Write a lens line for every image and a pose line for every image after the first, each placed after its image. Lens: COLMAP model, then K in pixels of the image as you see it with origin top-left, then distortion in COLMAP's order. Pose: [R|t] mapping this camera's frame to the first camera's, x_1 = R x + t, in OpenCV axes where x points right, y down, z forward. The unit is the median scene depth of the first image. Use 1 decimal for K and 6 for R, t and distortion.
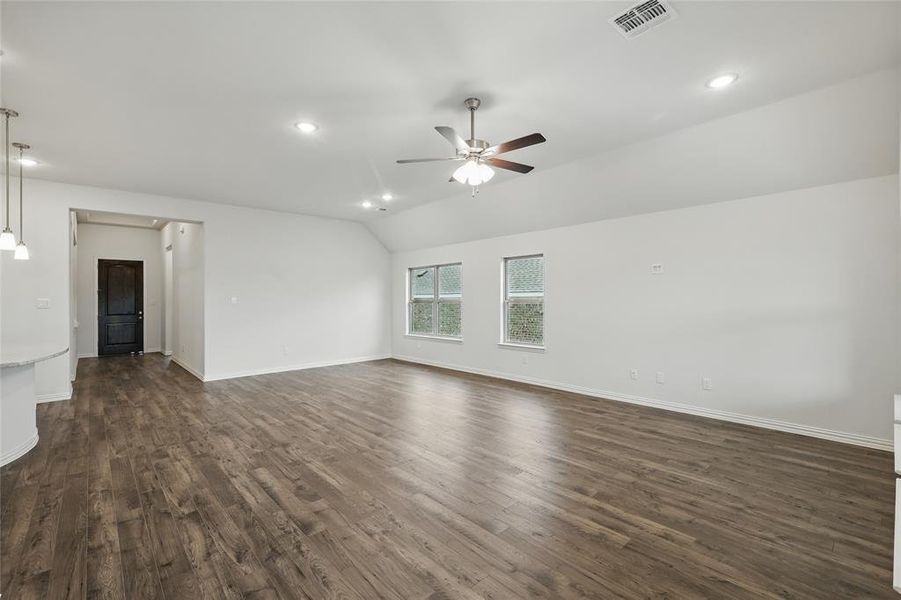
lens RADIAL K [[400.8, 0, 451.4], [0, 400.8, 291.1], [0, 0, 1]] dist [0.002930, 0.000456]
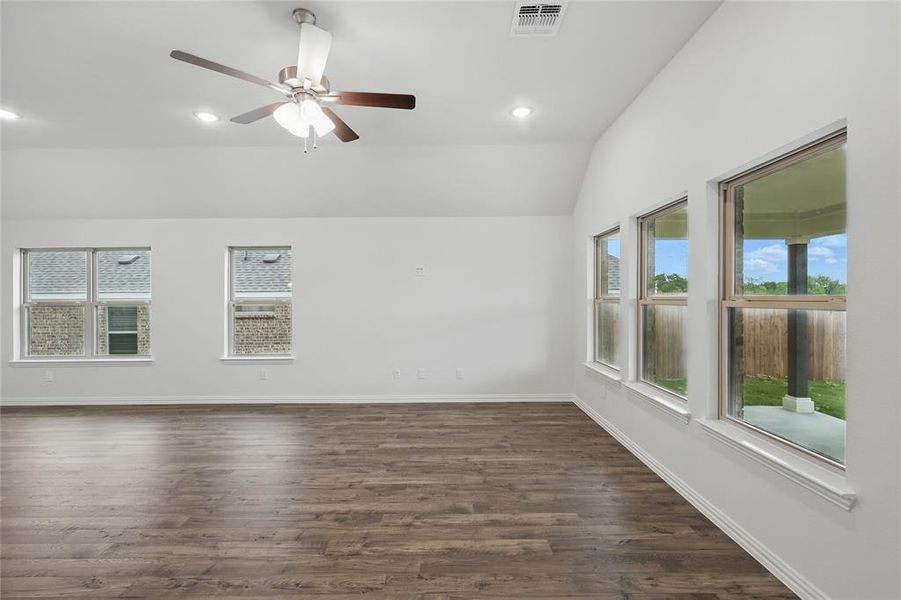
lens RADIAL K [[395.3, 0, 451.8], [0, 395.3, 297.3], [0, 0, 1]] dist [0.003861, 0.000298]
pose [[0.673714, 0.004923, 0.738976, -0.244082], [-0.012272, 0.999914, 0.004526, 0.009917], [-0.738890, -0.012118, 0.673717, 0.292948]]
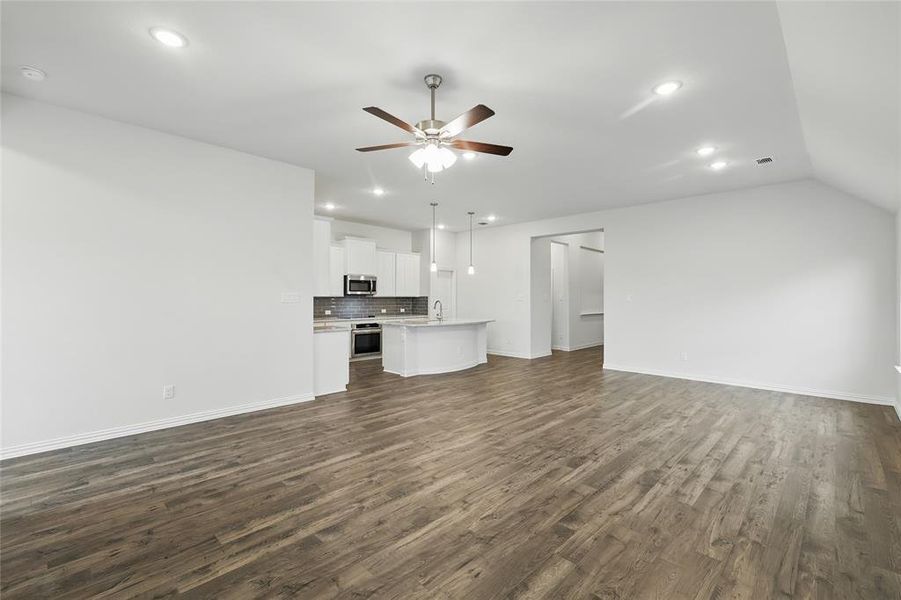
lens RADIAL K [[397.2, 0, 451.4], [0, 397.2, 287.5], [0, 0, 1]] dist [0.003498, -0.000118]
pose [[0.065500, -0.014082, -0.997753, 0.817691], [0.014081, 0.999814, -0.013186, 0.007928], [0.997753, -0.013185, 0.065686, 0.841479]]
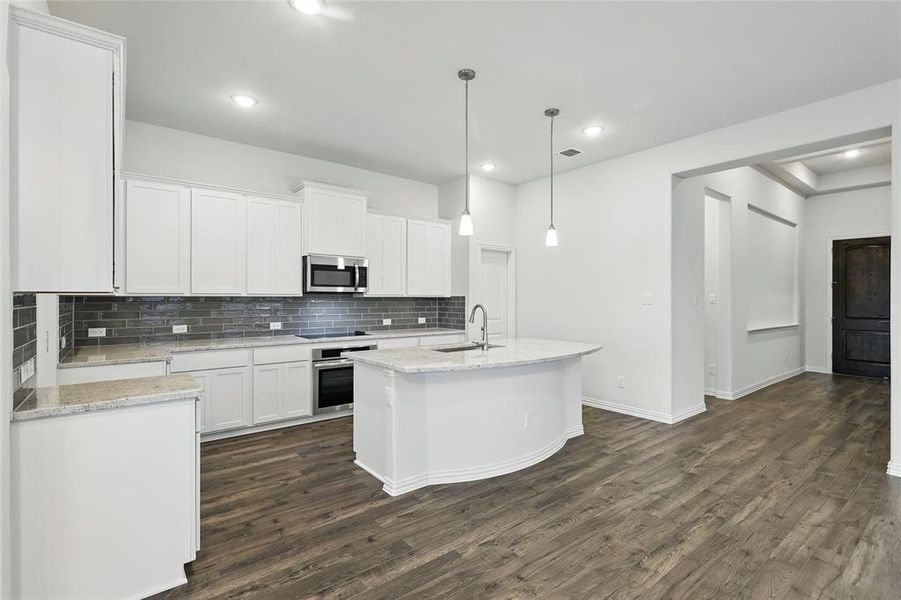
lens RADIAL K [[421.6, 0, 451.9], [0, 421.6, 298.3], [0, 0, 1]] dist [0.007688, -0.000399]
pose [[-0.060565, 0.009790, -0.998116, -0.173620], [0.015012, 0.999848, 0.008896, 0.021343], [0.998051, -0.014445, -0.060703, 0.899988]]
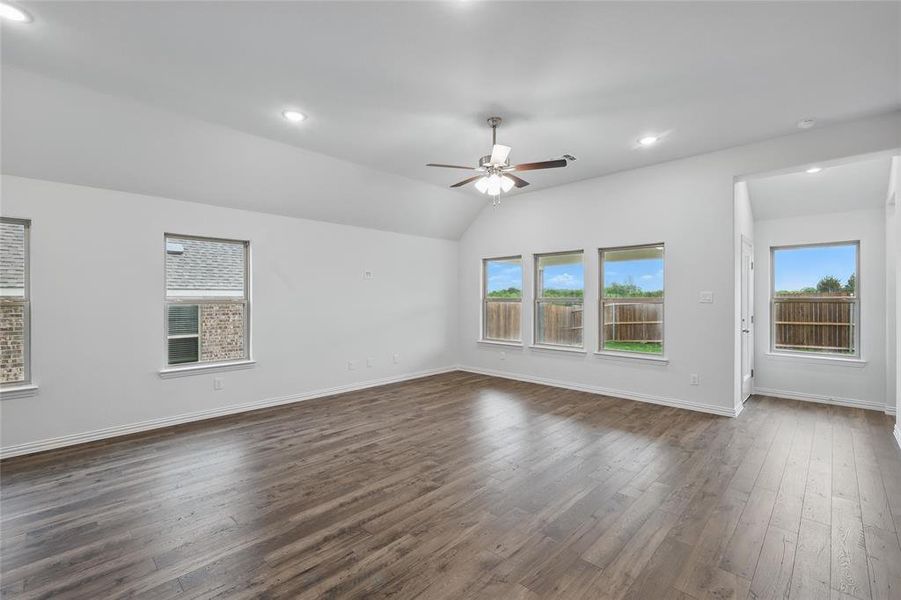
lens RADIAL K [[395.3, 0, 451.8], [0, 395.3, 297.3], [0, 0, 1]] dist [0.003861, 0.000298]
pose [[-0.068949, 0.012427, 0.997543, -0.883186], [-0.015330, 0.999791, -0.013514, 0.031415], [-0.997502, -0.016224, -0.068744, 1.021284]]
